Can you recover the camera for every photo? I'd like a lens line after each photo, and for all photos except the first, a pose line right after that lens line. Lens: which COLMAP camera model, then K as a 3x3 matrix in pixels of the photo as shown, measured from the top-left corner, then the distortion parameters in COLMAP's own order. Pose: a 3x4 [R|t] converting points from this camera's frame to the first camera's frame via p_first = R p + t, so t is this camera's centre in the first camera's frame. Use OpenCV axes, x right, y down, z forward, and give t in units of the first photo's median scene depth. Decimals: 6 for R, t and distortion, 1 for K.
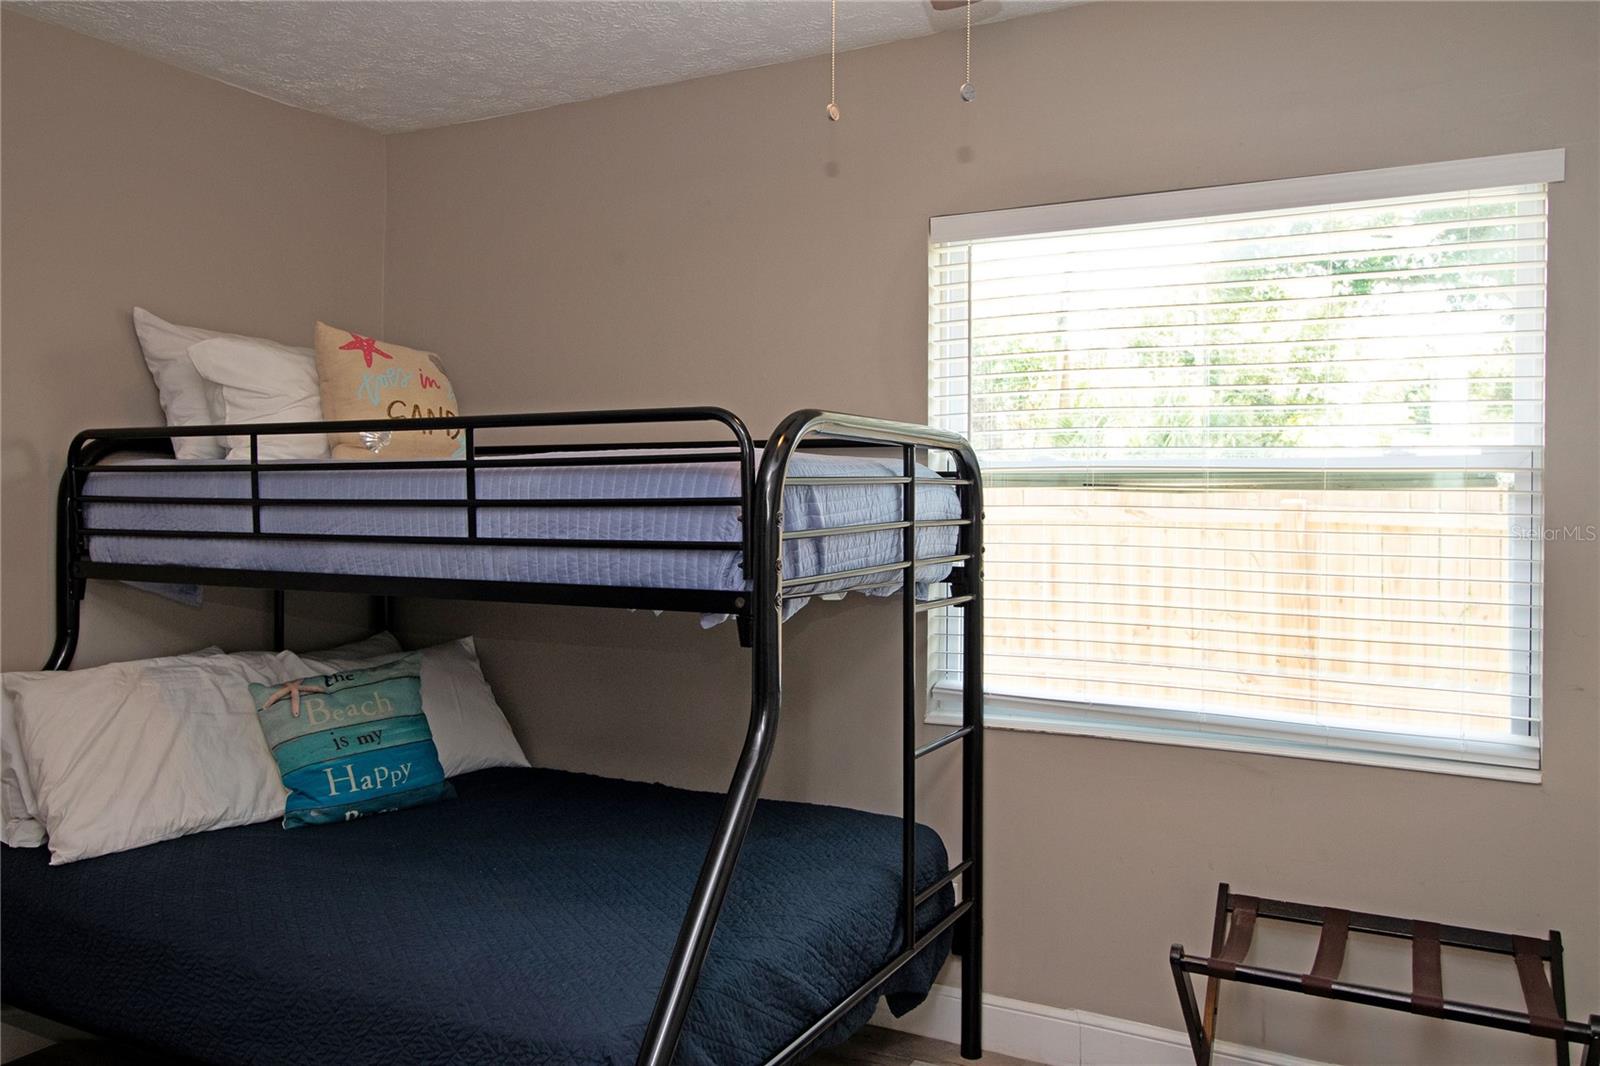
lens RADIAL K [[1258.8, 0, 794.1], [0, 1258.8, 521.1], [0, 0, 1]] dist [0.016365, -0.015638]
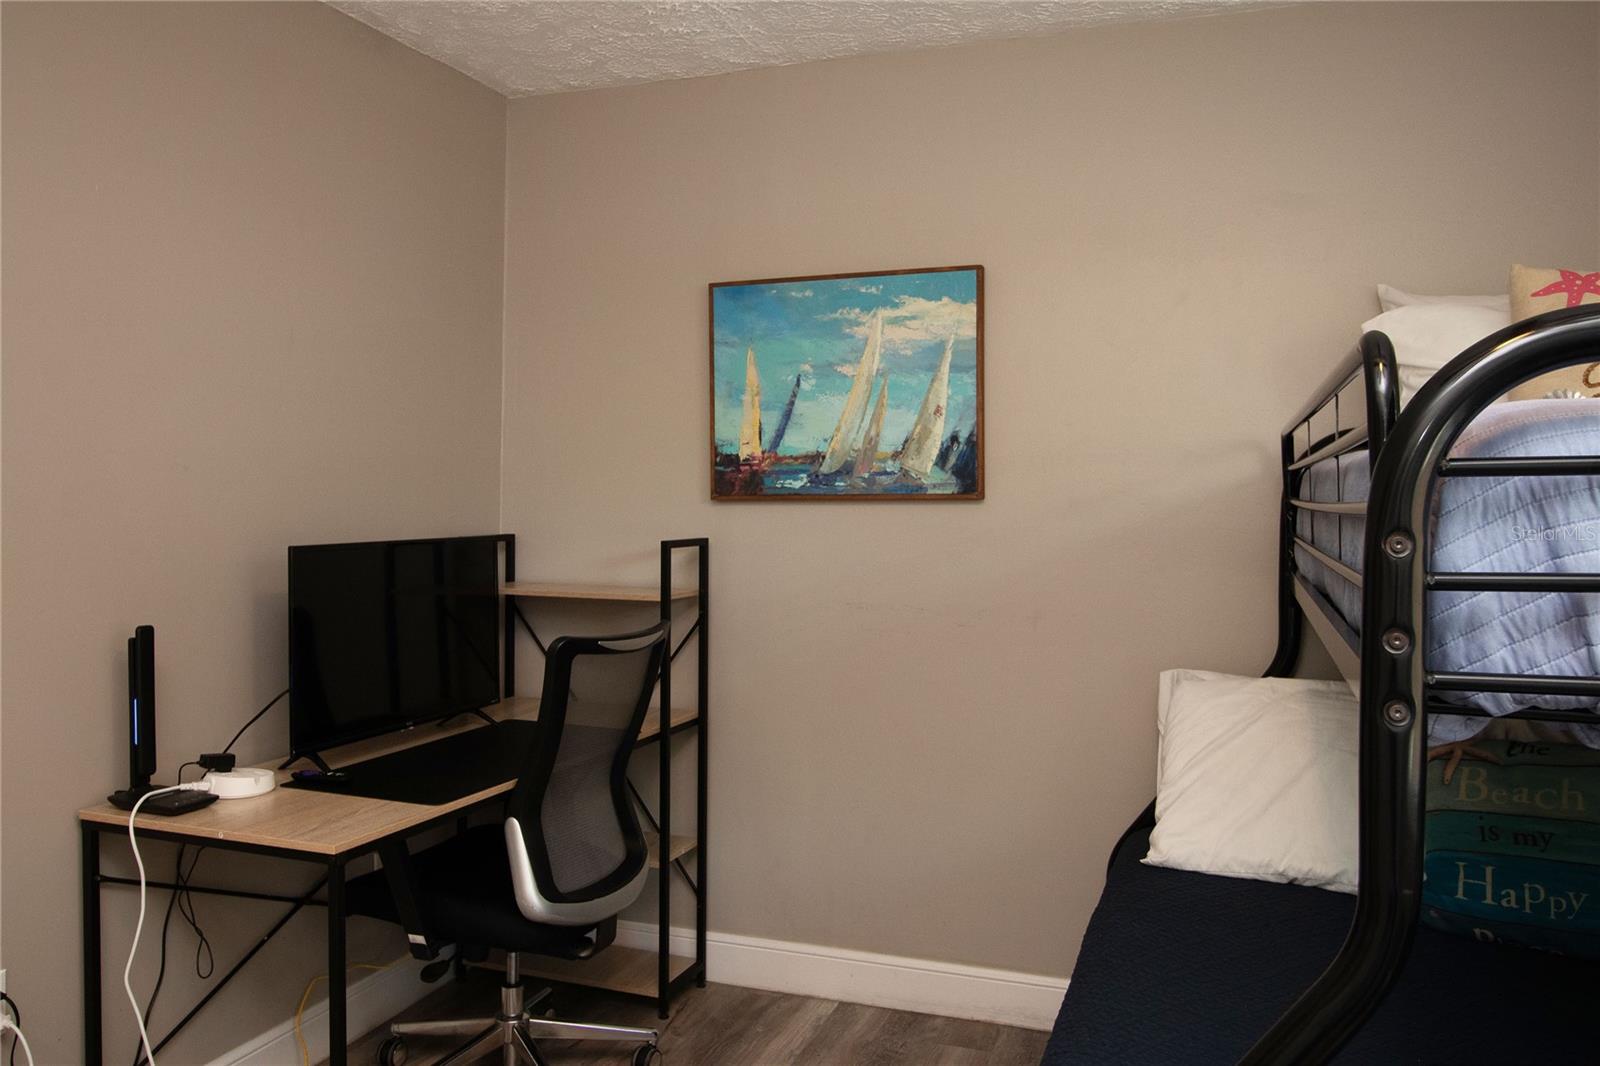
lens RADIAL K [[1258.8, 0, 797.6], [0, 1258.8, 523.9], [0, 0, 1]] dist [0.016365, -0.015638]
pose [[0.142264, 0.021725, -0.989590, 0.314665], [-0.026697, 0.999480, 0.018104, -0.007529], [0.989469, 0.023844, 0.142770, 0.500940]]
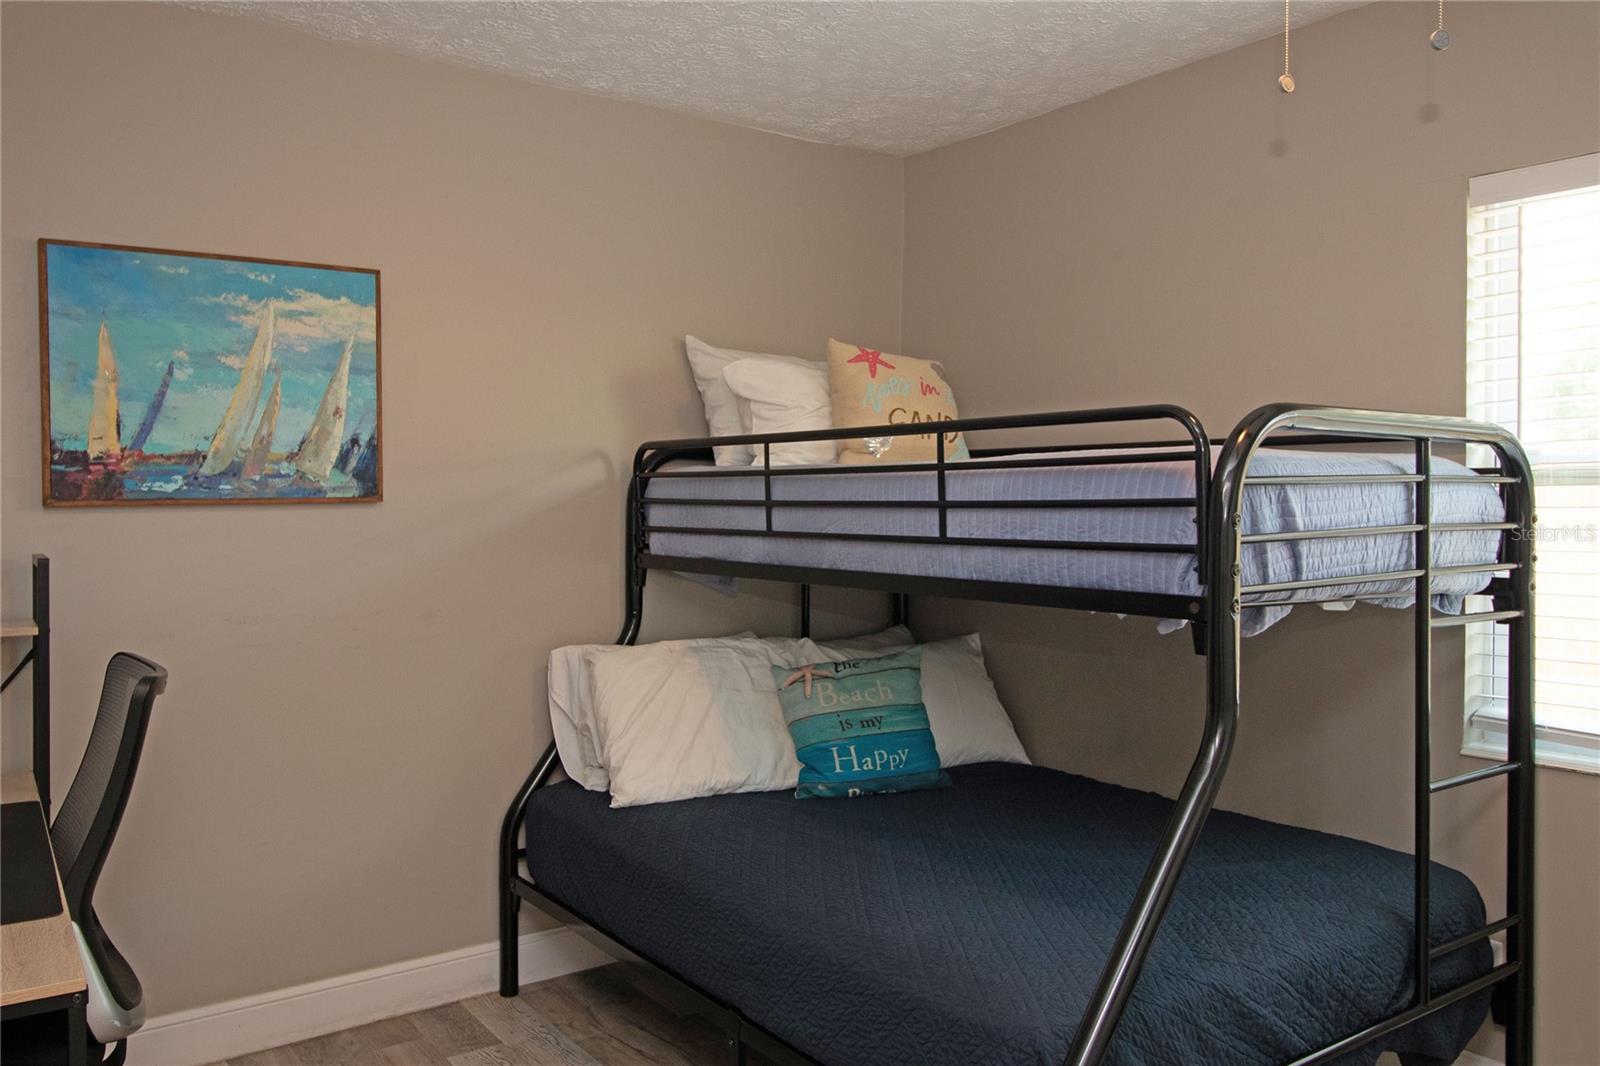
lens RADIAL K [[1258.8, 0, 776.9], [0, 1258.8, 522.8], [0, 0, 1]] dist [0.016365, -0.015638]
pose [[0.898578, 0.006162, -0.438770, 0.063505], [-0.006009, 0.999980, 0.001738, 0.000189], [0.438772, 0.001075, 0.898598, -0.000963]]
